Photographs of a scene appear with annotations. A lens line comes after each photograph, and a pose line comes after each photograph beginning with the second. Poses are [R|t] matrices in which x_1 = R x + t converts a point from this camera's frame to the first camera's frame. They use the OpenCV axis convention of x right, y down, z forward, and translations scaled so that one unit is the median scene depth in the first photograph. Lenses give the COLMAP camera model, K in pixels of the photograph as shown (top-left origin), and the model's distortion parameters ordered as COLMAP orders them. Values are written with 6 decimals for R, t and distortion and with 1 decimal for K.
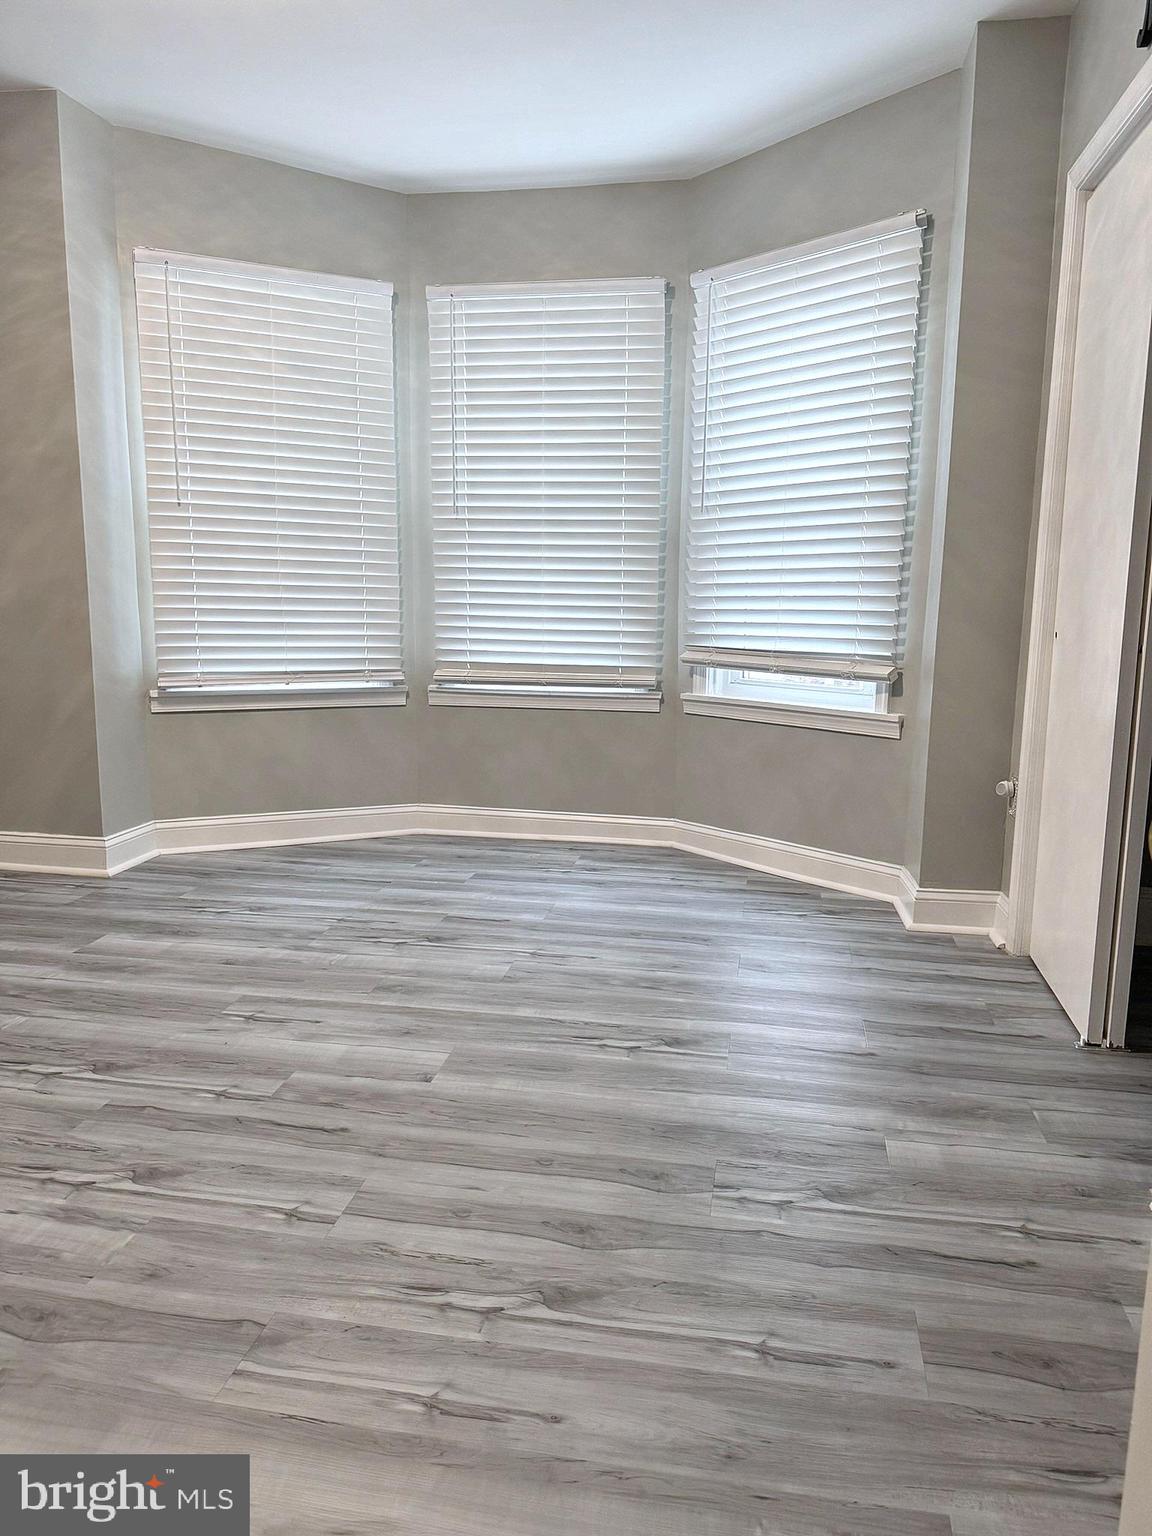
lens RADIAL K [[1072.1, 0, 573.1], [0, 1072.1, 771.8], [0, 0, 1]] dist [0.117228, -0.192104]
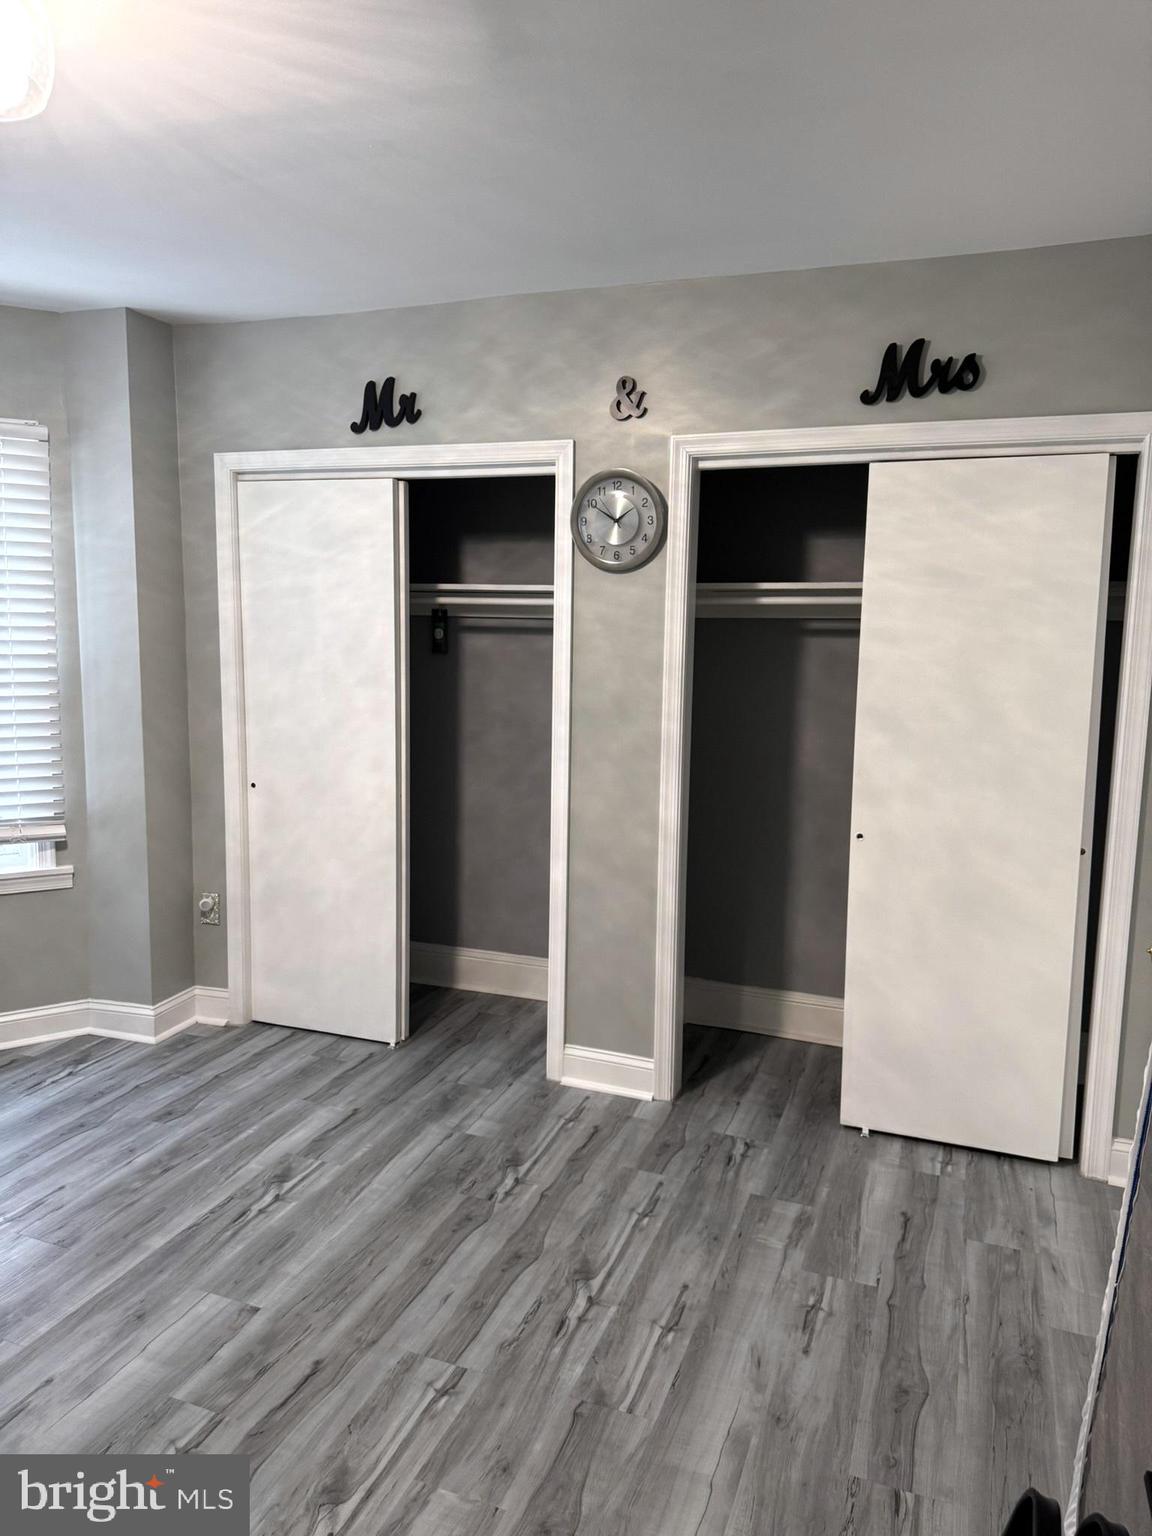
lens RADIAL K [[1080.8, 0, 565.8], [0, 1080.8, 769.8], [0, 0, 1]] dist [0.072190, -0.099985]
pose [[0.179159, -0.136356, 0.974325, -0.855213], [0.155148, 0.981872, 0.108884, -0.242799], [-0.971510, 0.131657, 0.197066, 0.357563]]
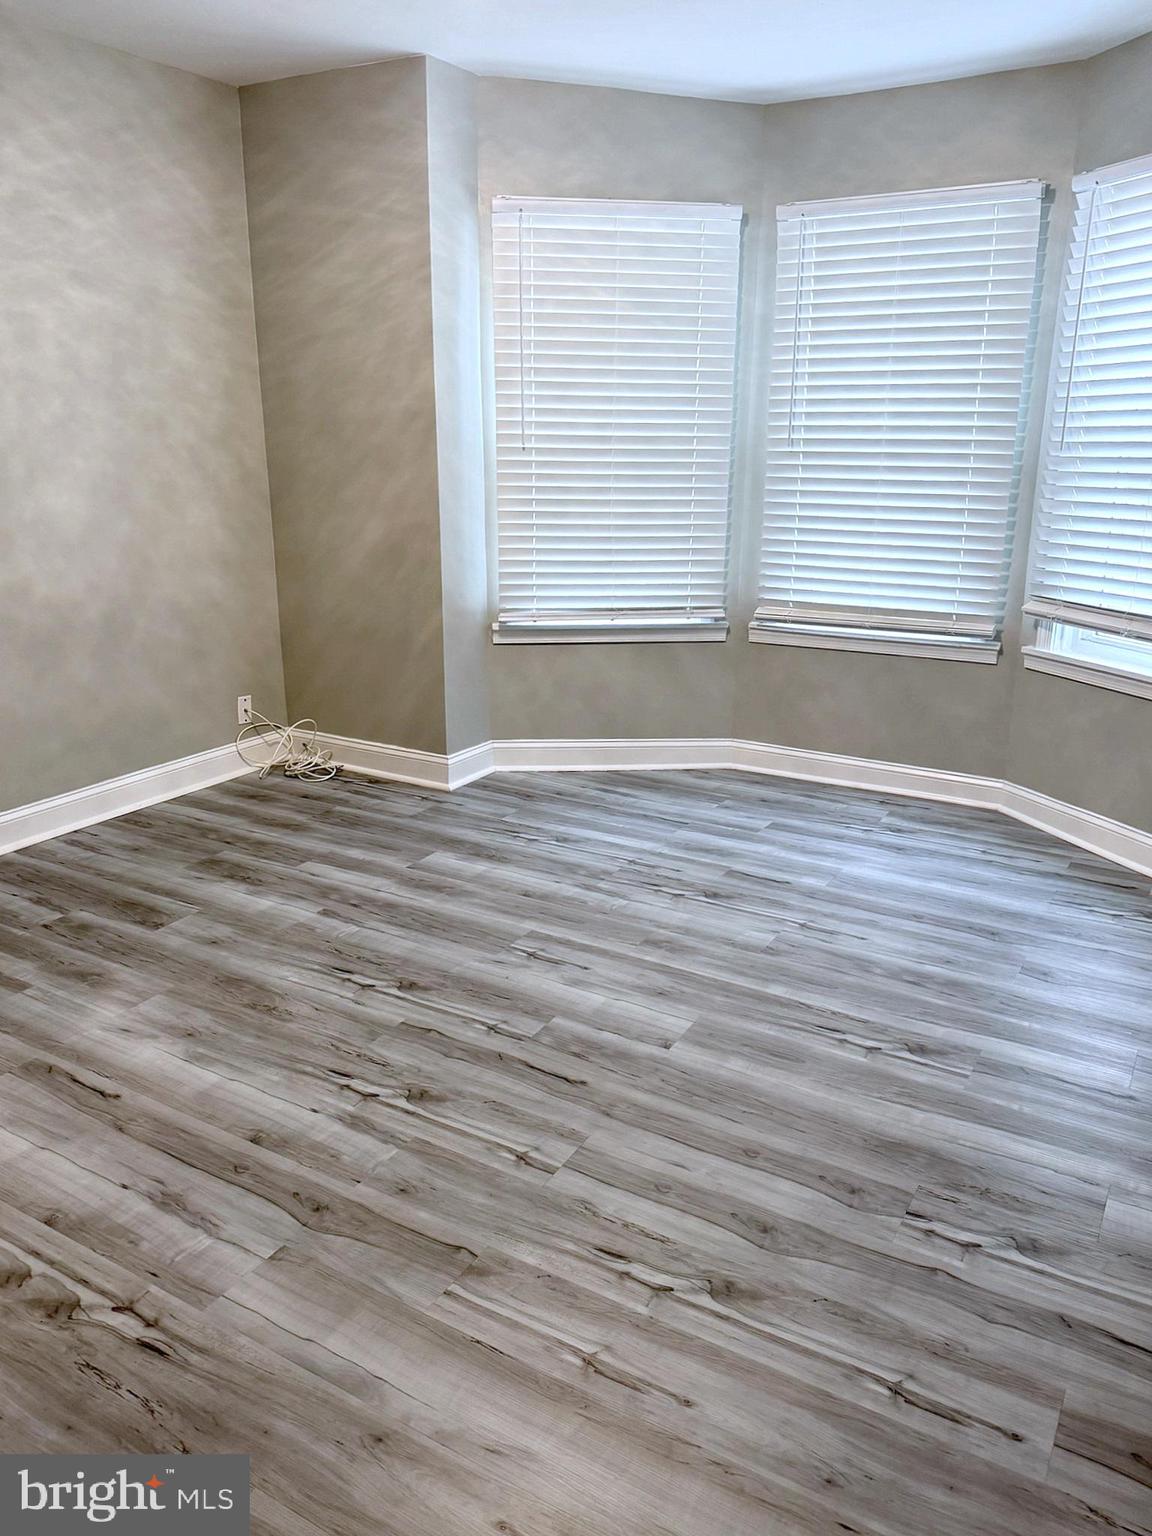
lens RADIAL K [[1099.7, 0, 576.0], [0, 1099.7, 768.0], [0, 0, 1]] dist [0.128094, -0.214675]
pose [[0.940177, 0.091249, -0.328239, 0.099286], [-0.052827, 0.990857, 0.124142, -0.104940], [0.336566, -0.099376, 0.936401, -0.039376]]
